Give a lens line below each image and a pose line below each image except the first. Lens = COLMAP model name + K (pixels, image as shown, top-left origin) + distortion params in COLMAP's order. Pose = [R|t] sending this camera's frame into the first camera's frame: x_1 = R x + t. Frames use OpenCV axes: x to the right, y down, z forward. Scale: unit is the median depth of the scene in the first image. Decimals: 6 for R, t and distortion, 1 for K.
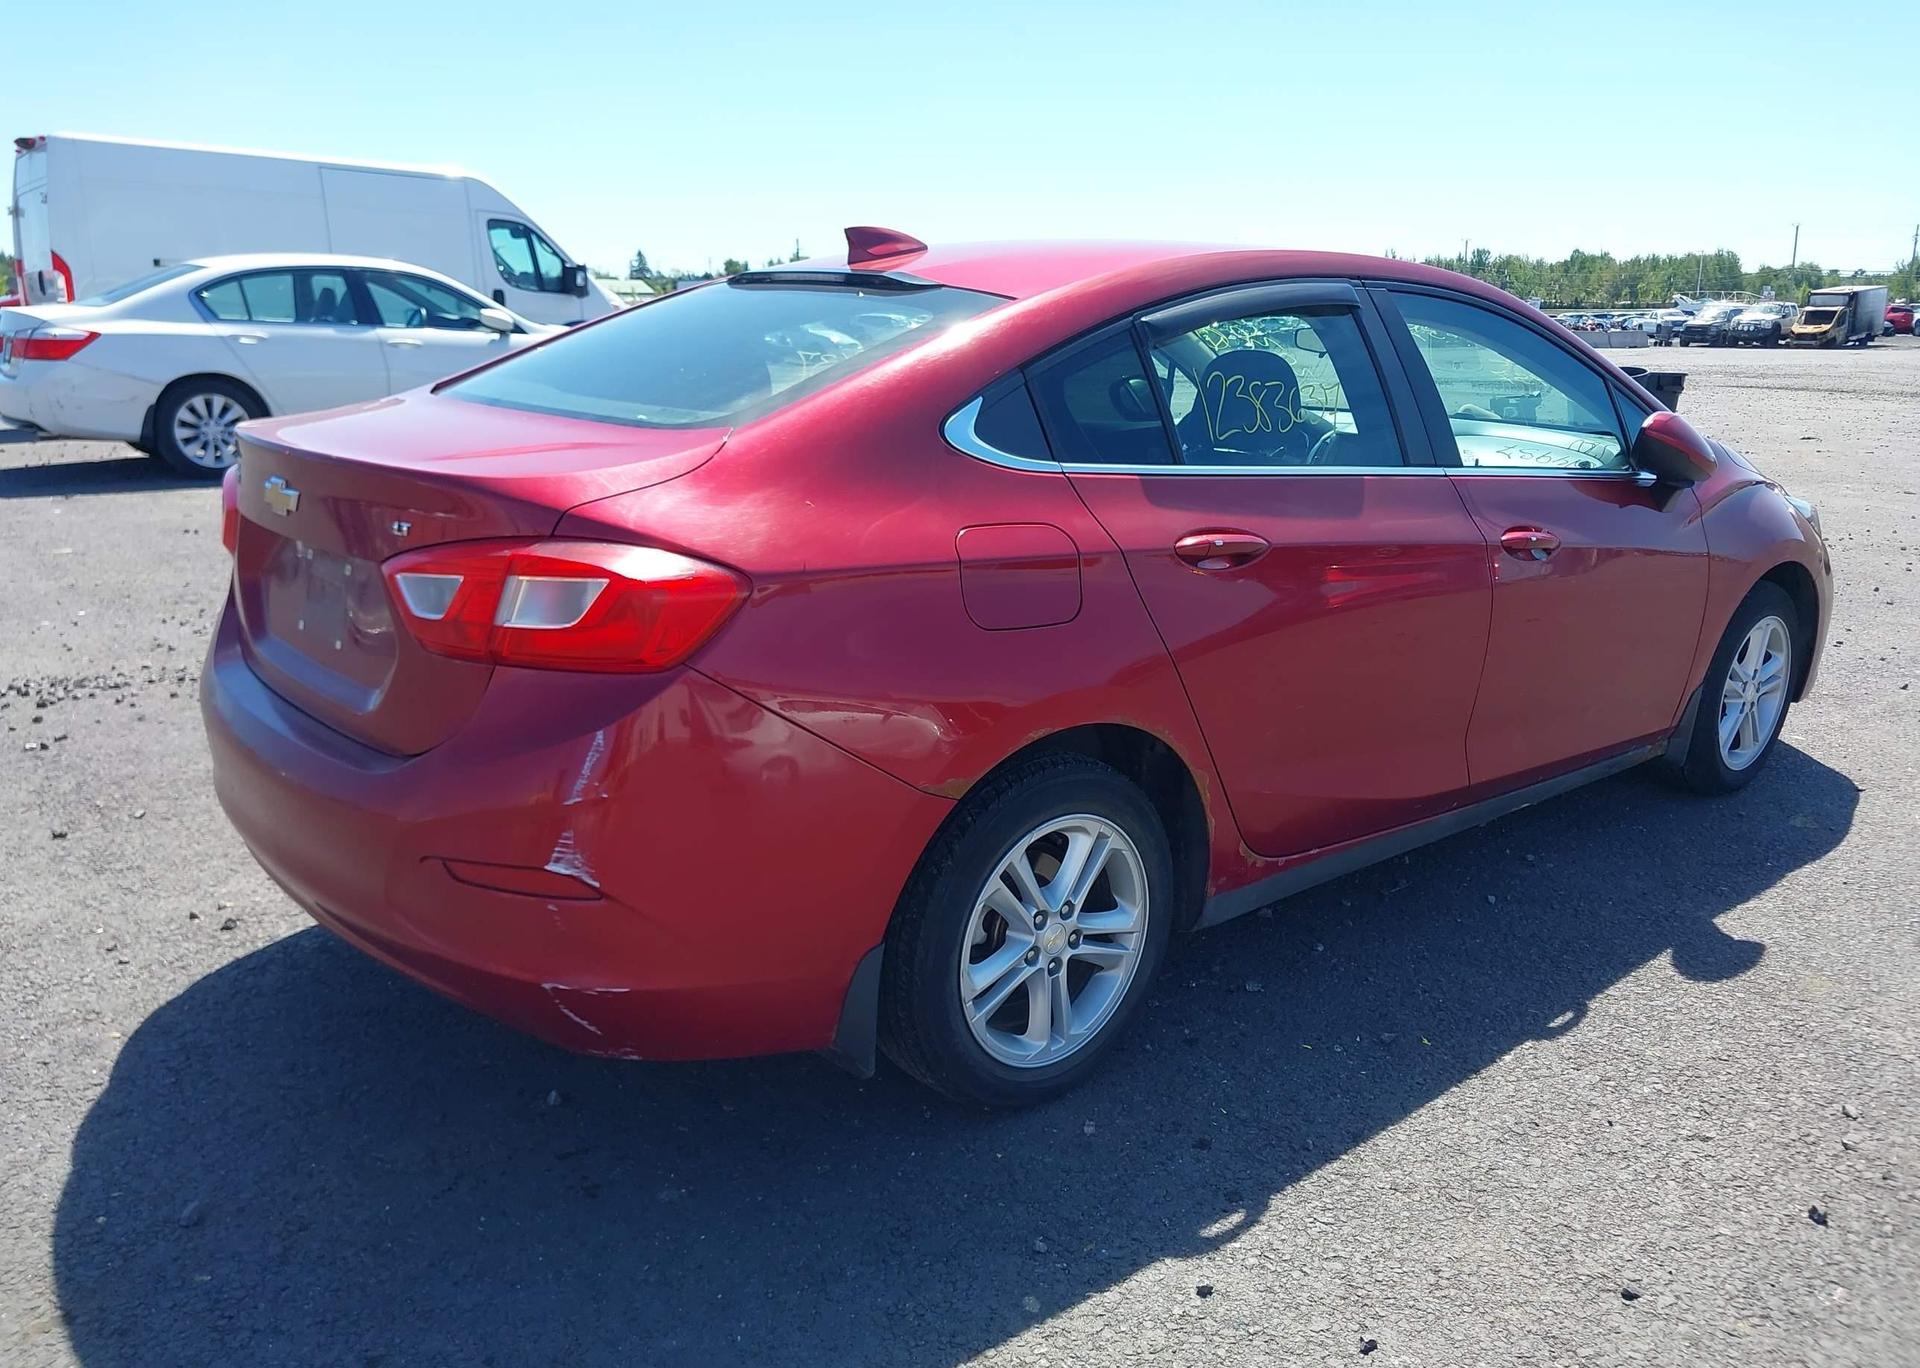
lens RADIAL K [[1531.3, 0, 973.9], [0, 1531.3, 713.4], [0, 0, 1]] dist [0.024824, -0.024360]
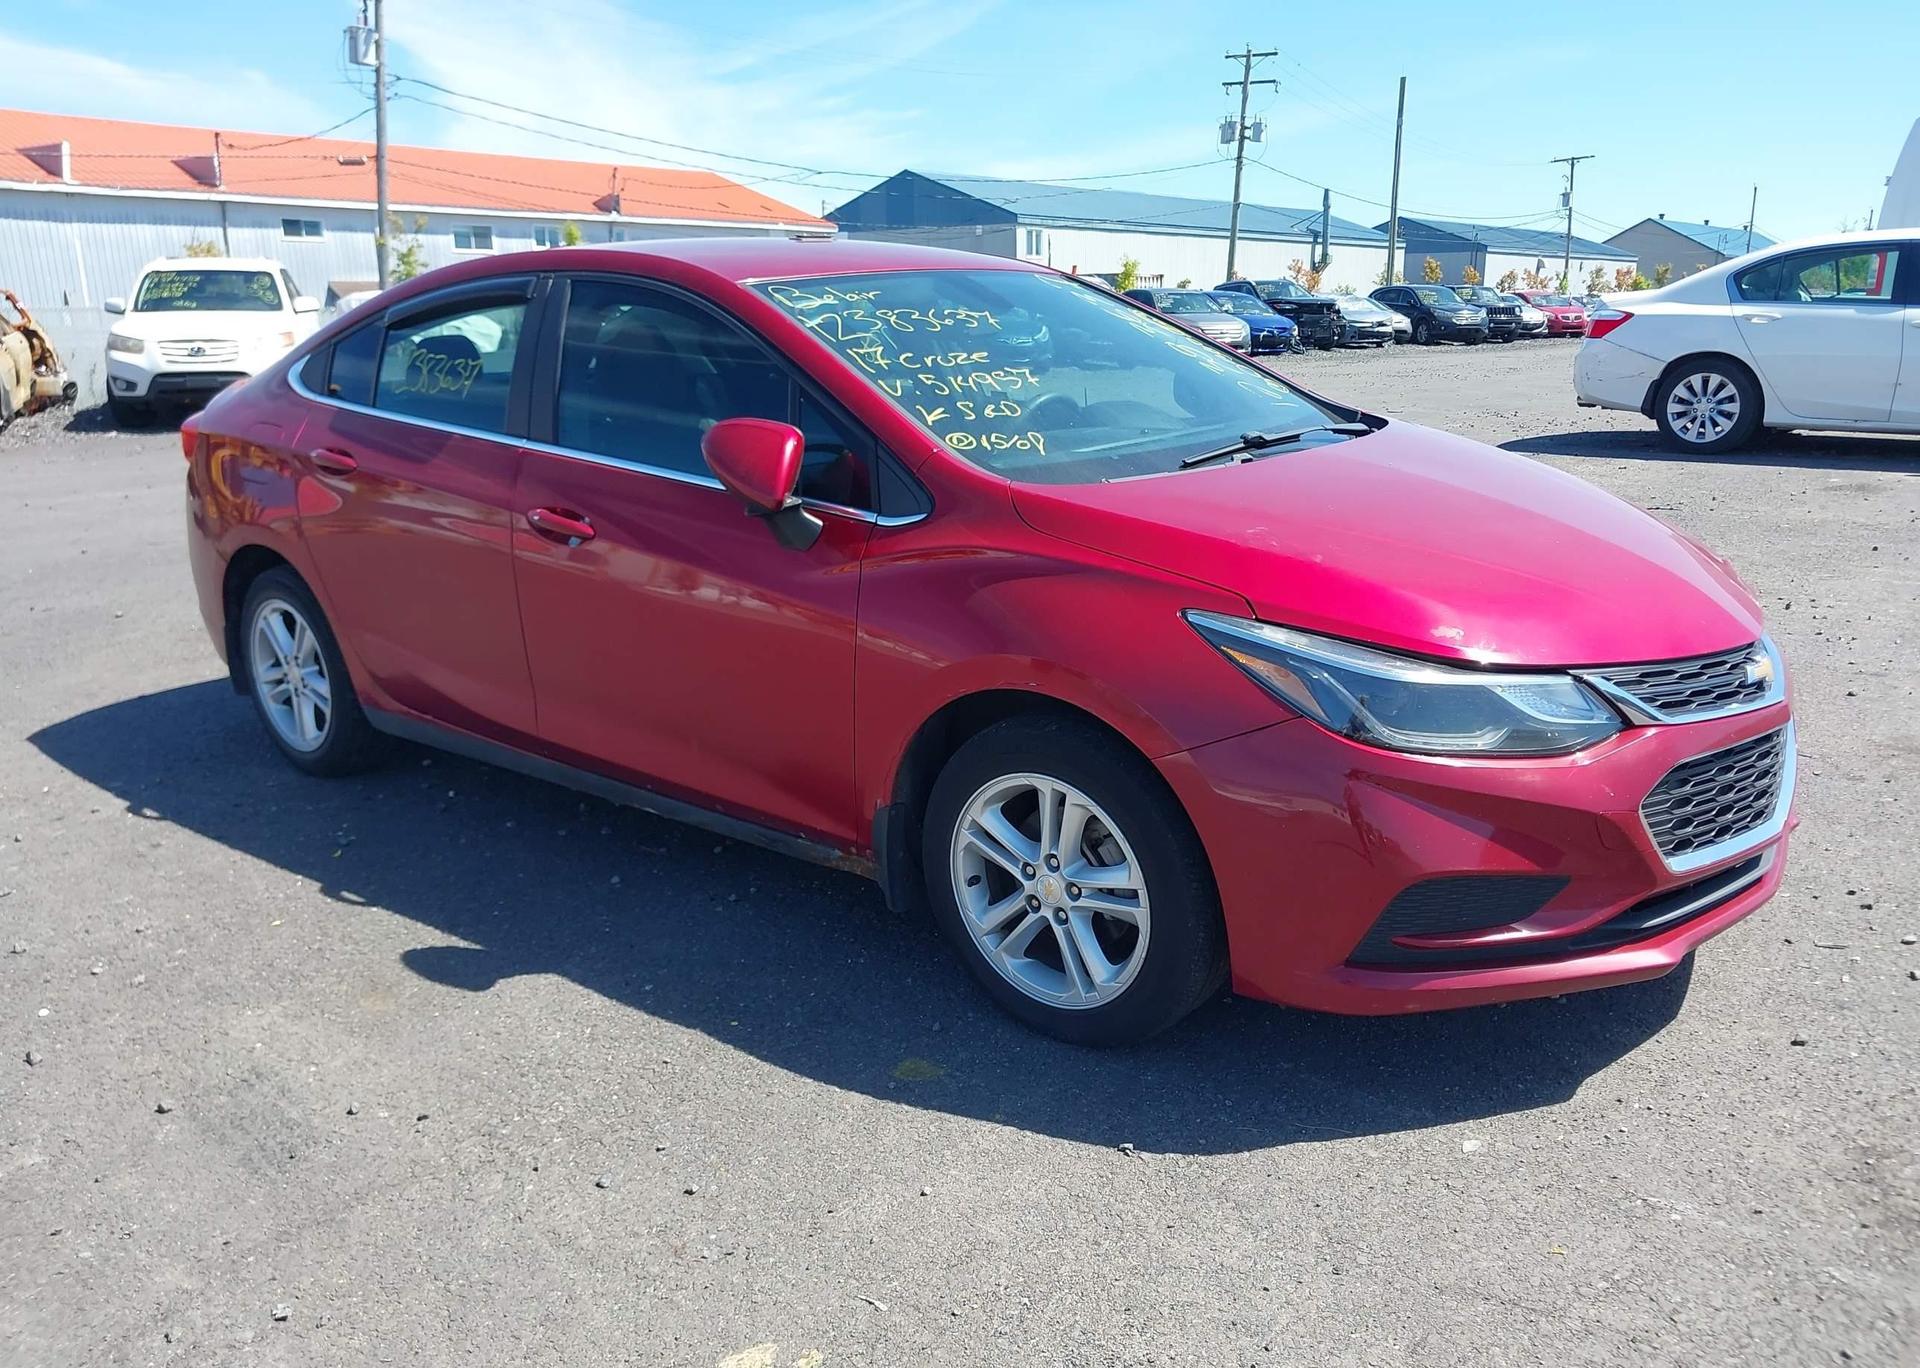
lens RADIAL K [[1531.3, 0, 980.0], [0, 1531.3, 696.8], [0, 0, 1]] dist [0.024824, -0.024360]
pose [[0.173071, 0.241952, -0.954728, 1.417865], [-0.237396, 0.951025, 0.197978, -0.272217], [0.955871, 0.192384, 0.222033, 1.058466]]
